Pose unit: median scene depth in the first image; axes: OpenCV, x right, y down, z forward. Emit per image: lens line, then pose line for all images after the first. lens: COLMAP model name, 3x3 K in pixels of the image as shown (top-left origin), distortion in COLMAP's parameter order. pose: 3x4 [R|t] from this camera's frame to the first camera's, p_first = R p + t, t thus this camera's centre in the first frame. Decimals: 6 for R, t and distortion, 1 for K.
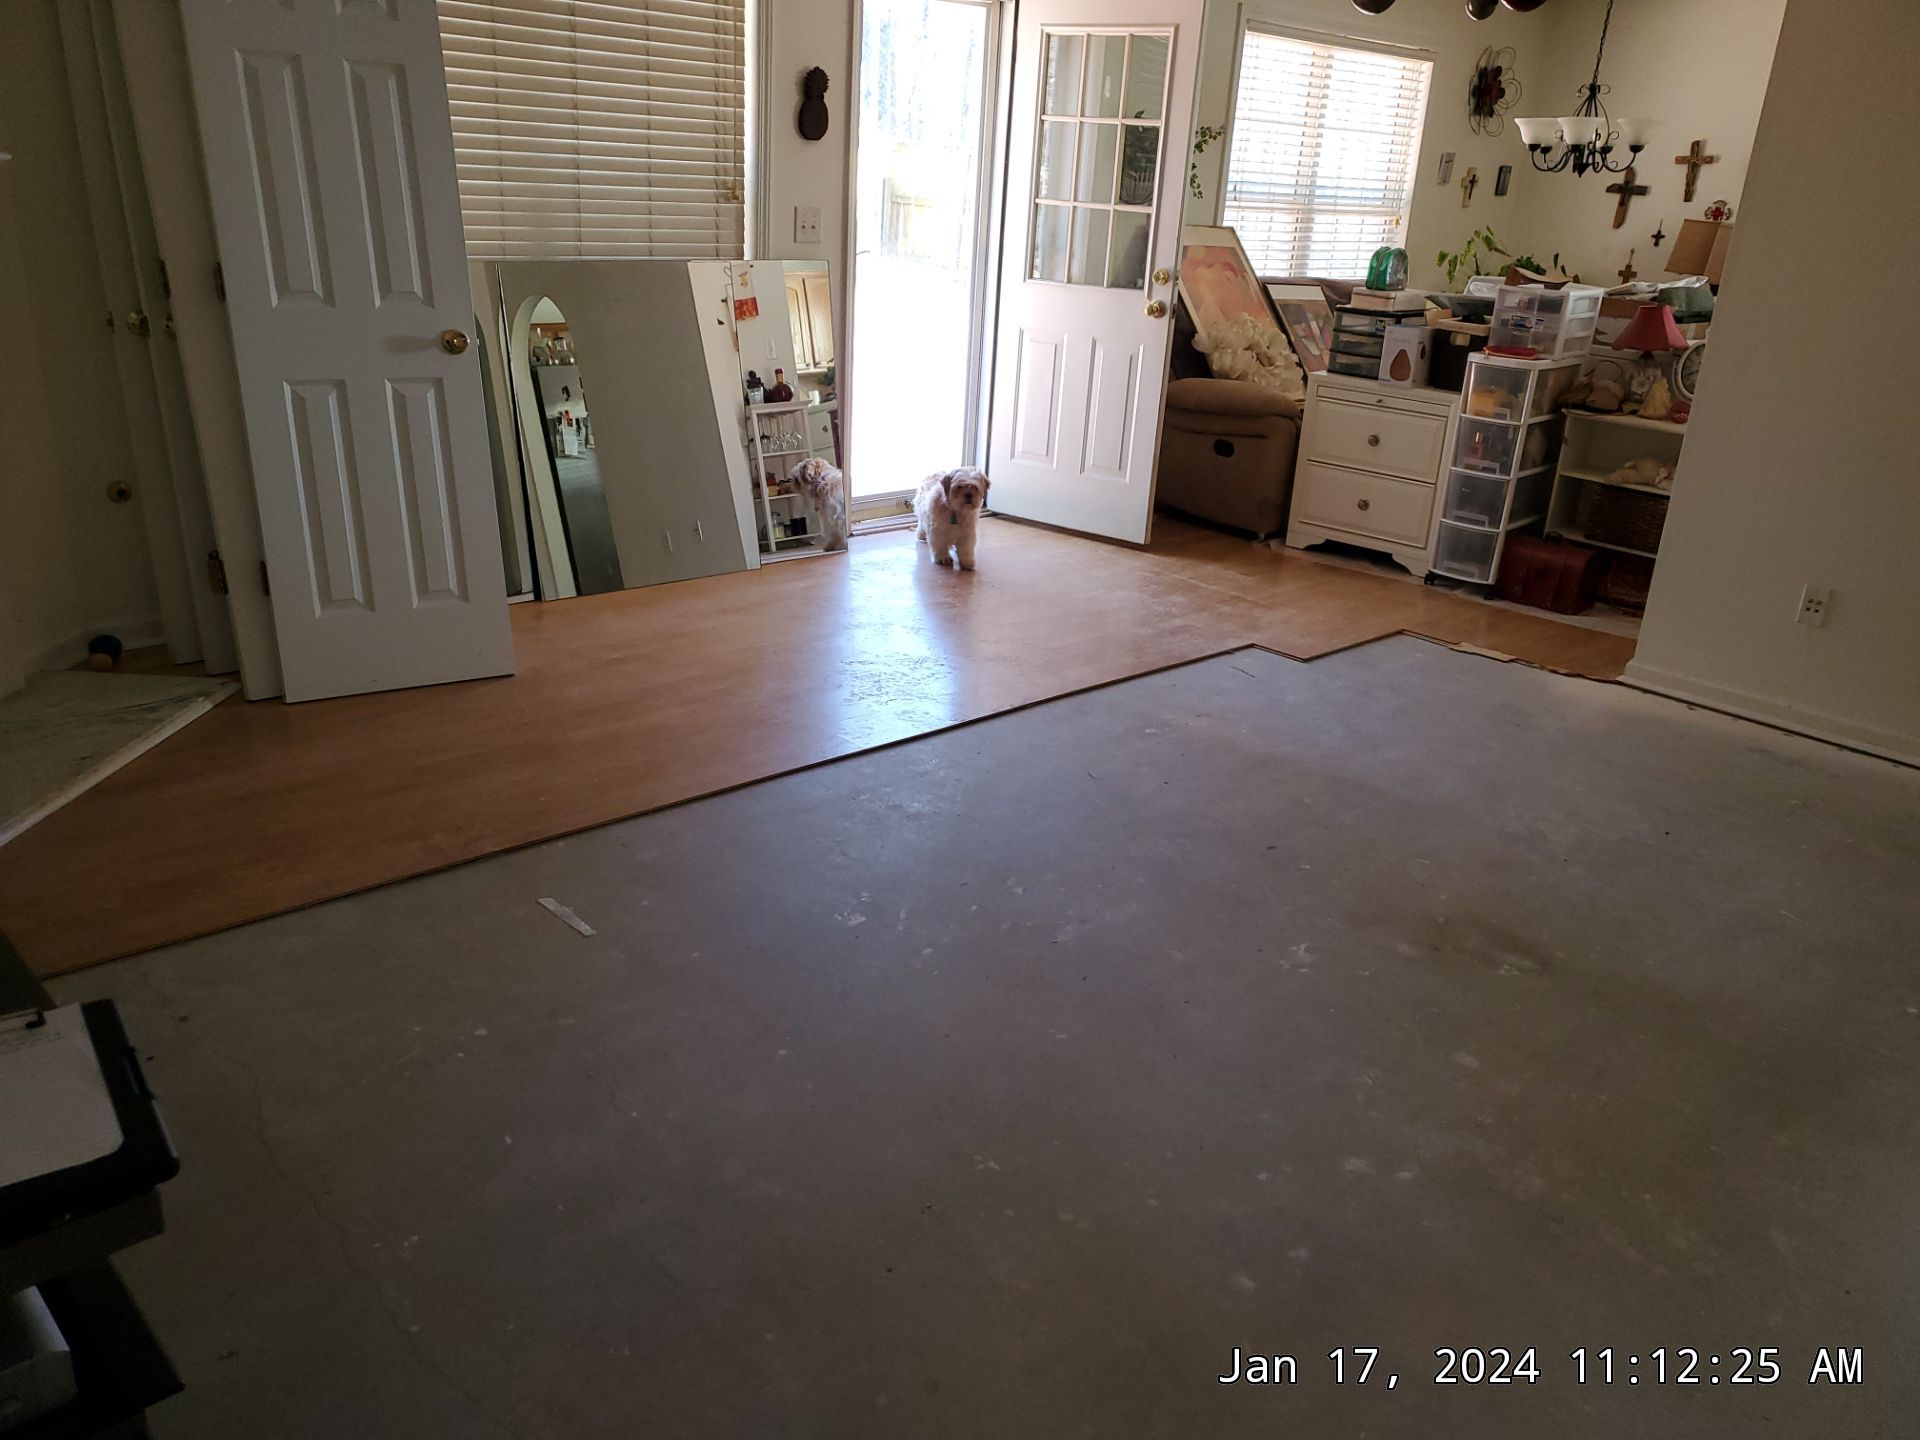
lens RADIAL K [[1517.5, 0, 959.5], [0, 1517.5, 734.2], [0, 0, 1]] dist [0.016088, 0.035276]
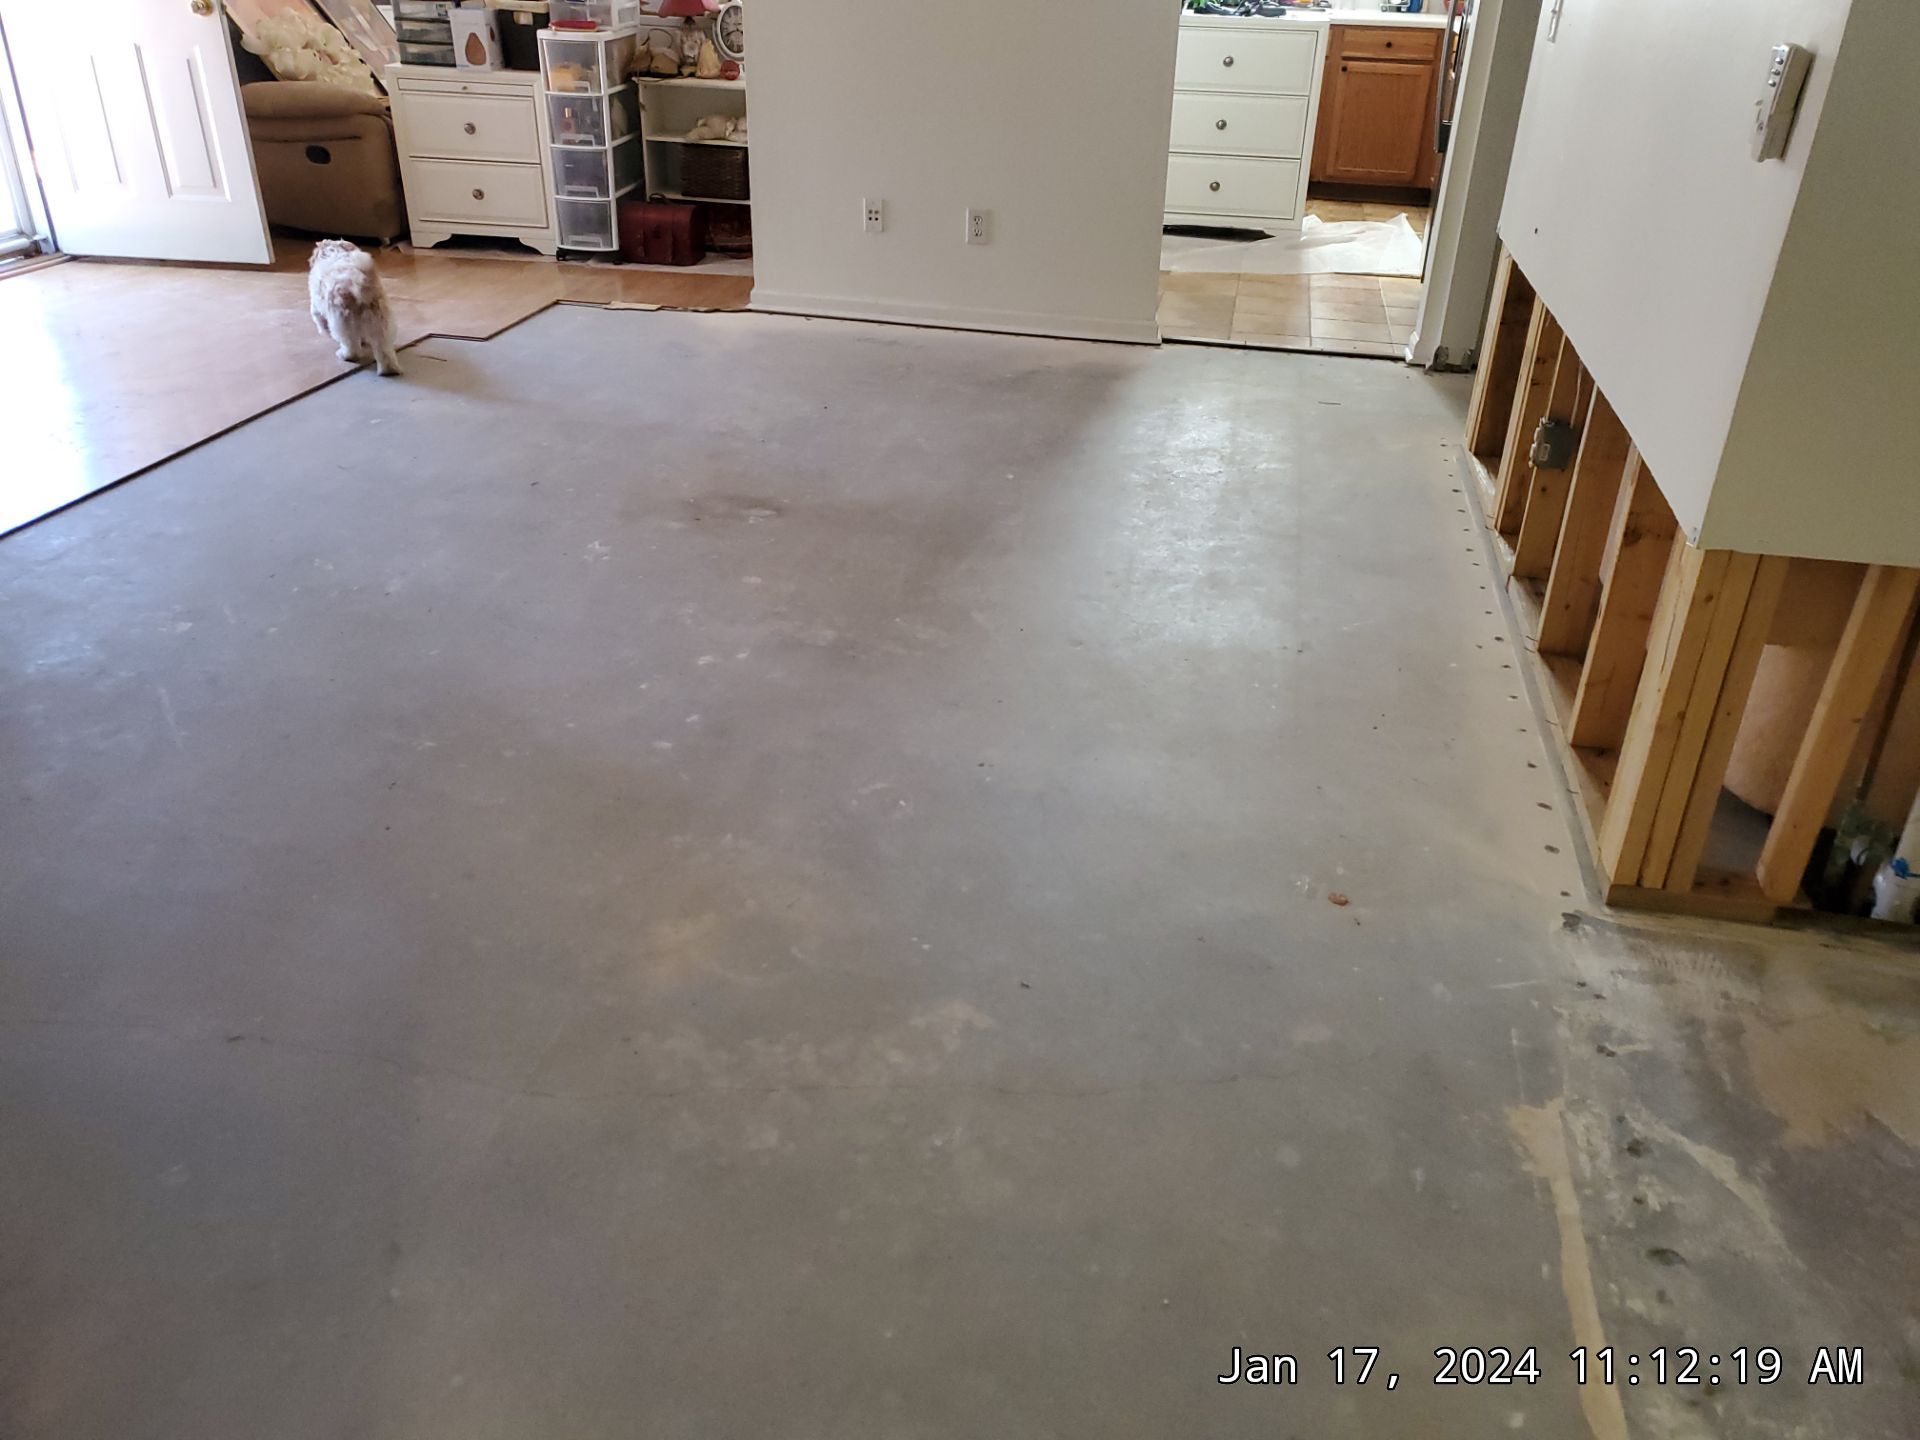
lens RADIAL K [[1517.5, 0, 968.5], [0, 1517.5, 708.2], [0, 0, 1]] dist [0.016088, 0.035276]
pose [[0.816751, -0.302652, 0.491243, -0.086354], [0.224113, 0.950944, 0.213256, 0.039621], [-0.531687, -0.064083, 0.844513, -0.091766]]
